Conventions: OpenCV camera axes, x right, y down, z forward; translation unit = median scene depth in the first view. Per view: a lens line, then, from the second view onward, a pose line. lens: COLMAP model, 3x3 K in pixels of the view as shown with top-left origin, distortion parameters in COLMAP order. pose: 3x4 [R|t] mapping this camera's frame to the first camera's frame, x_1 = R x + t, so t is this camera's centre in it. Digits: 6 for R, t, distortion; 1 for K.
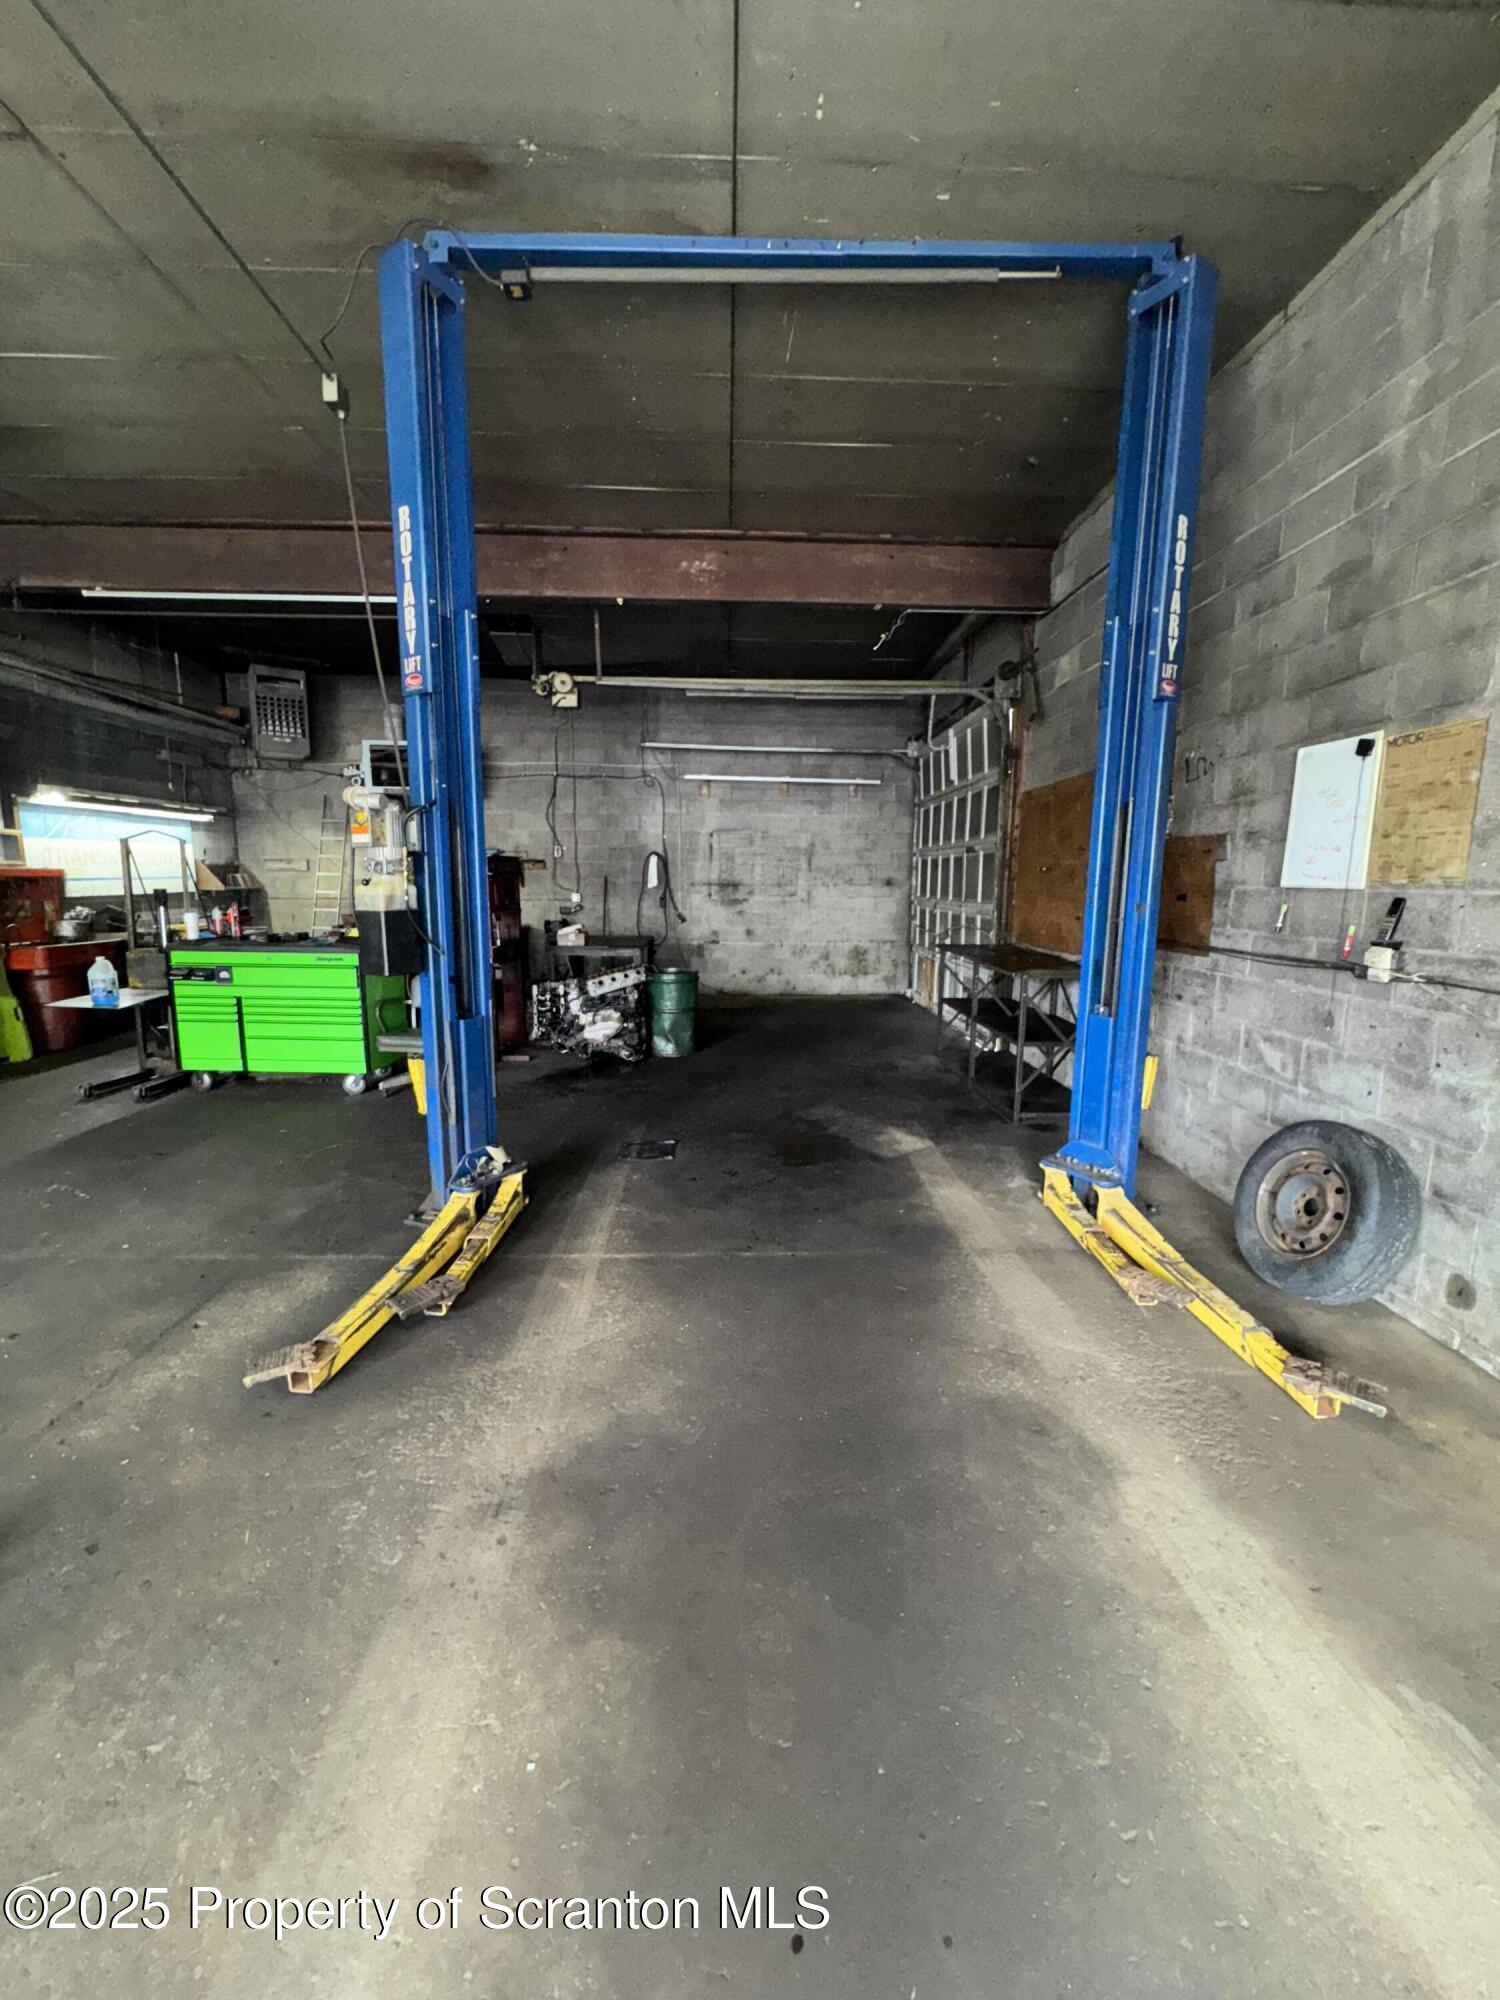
lens RADIAL K [[800.3, 0, 750.0], [0, 800.3, 1000.0], [0, 0, 1]] dist [-0.001355, -0.000199]
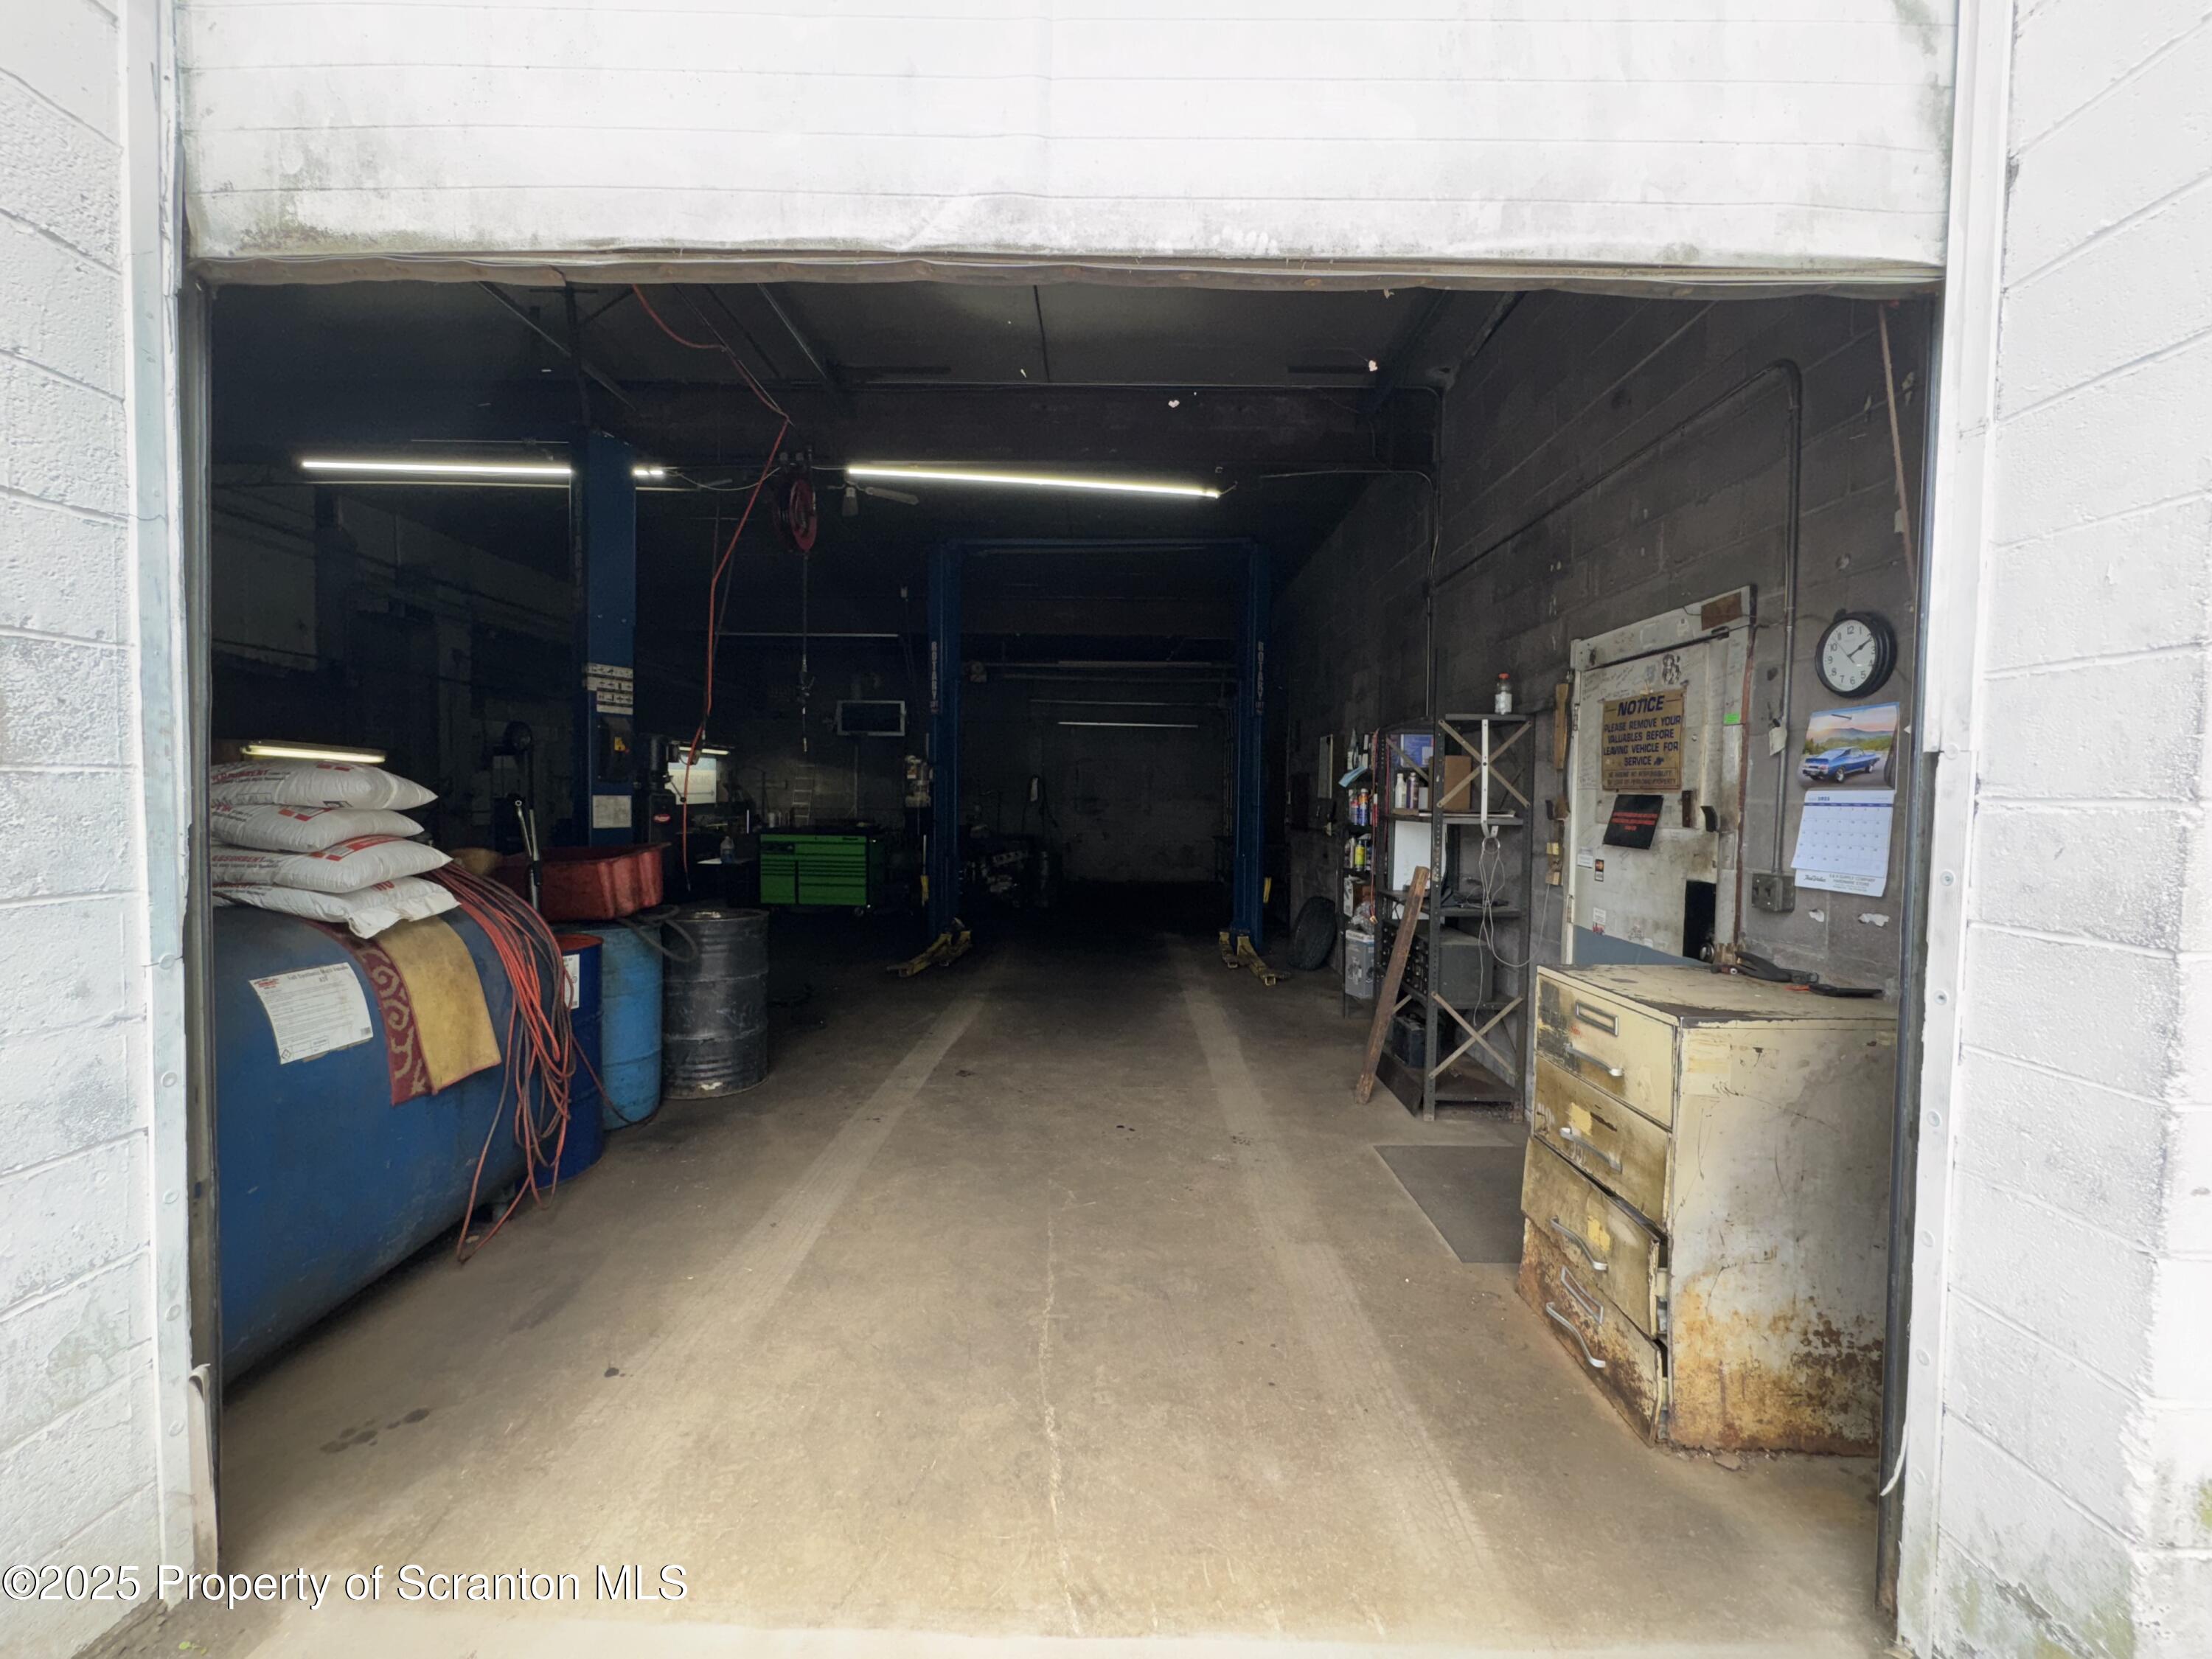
lens RADIAL K [[885.1, 0, 1106.0], [0, 885.1, 829.5], [0, 0, 1]] dist [-0.001355, -0.000199]
pose [[0.999245, 0.002686, -0.038758, 0.088492], [-0.007017, 0.993678, -0.112050, 0.112394], [0.038212, 0.112238, 0.992946, -0.723791]]
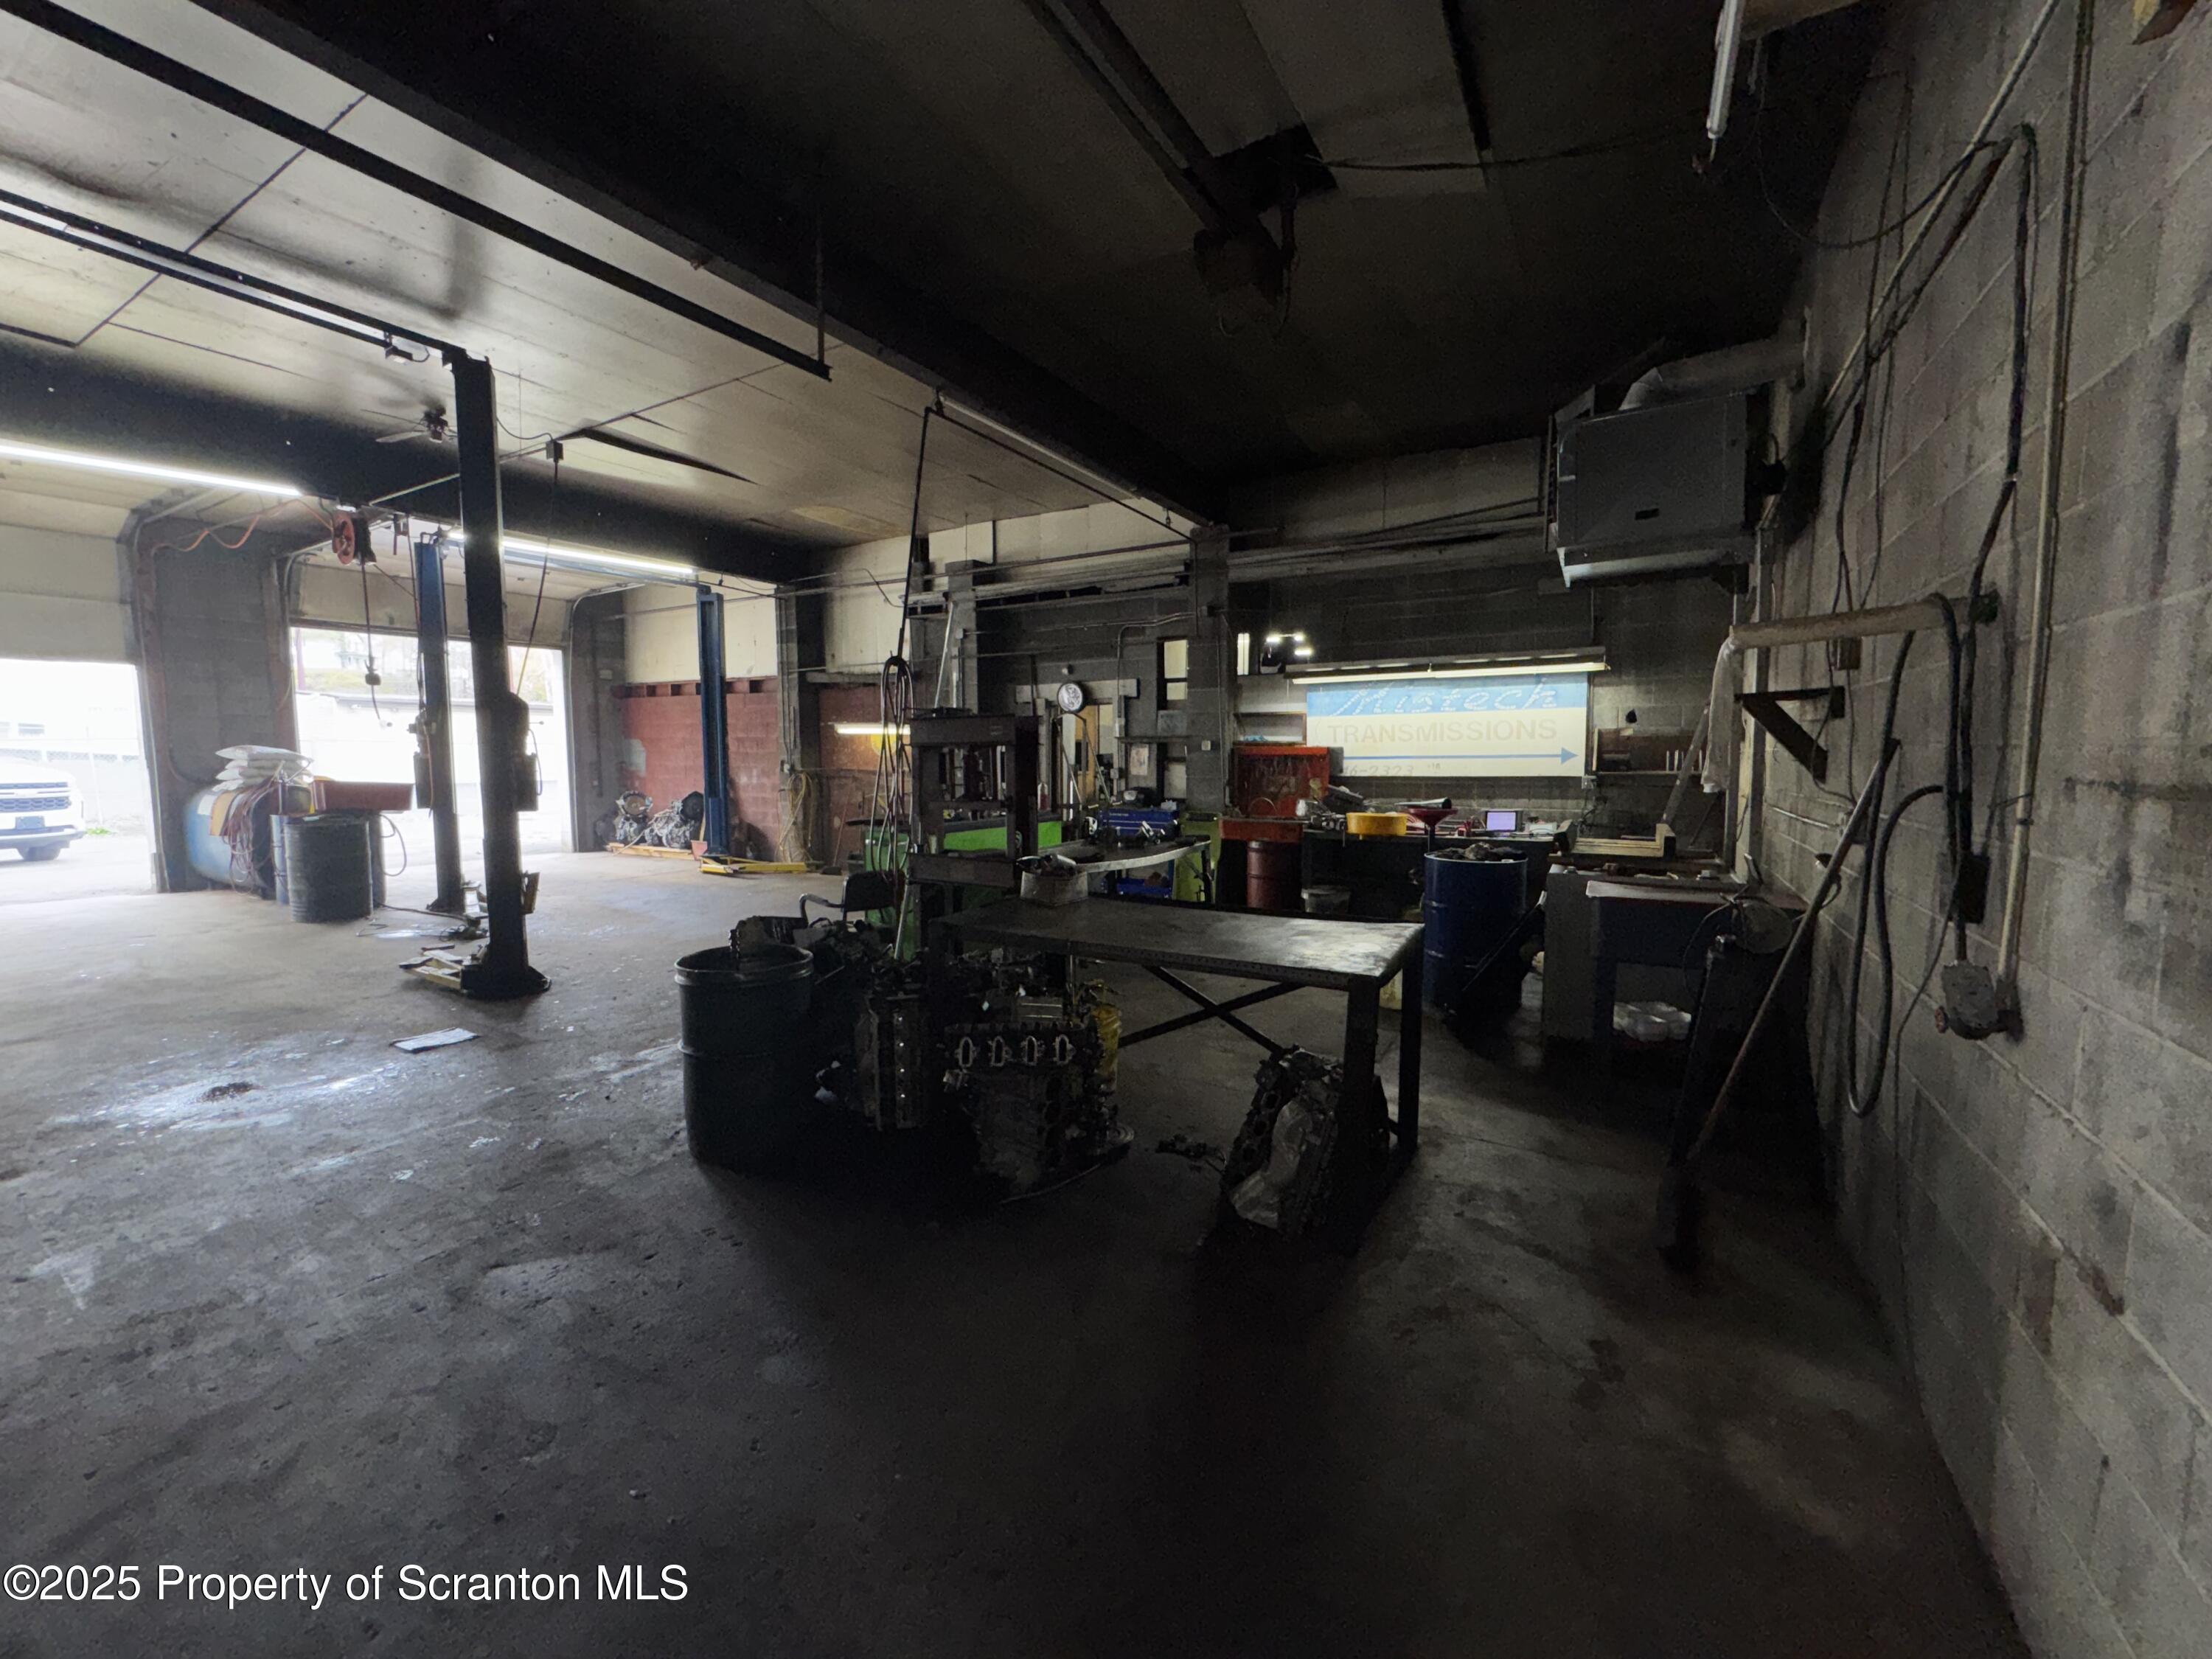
lens RADIAL K [[885.1, 0, 1106.0], [0, 885.1, 829.5], [0, 0, 1]] dist [-0.001355, -0.000199]
pose [[-0.531562, 0.067368, -0.844336, 0.216442], [-0.123217, 0.980078, 0.155772, -0.216428], [0.838009, 0.186839, -0.512671, 1.453178]]
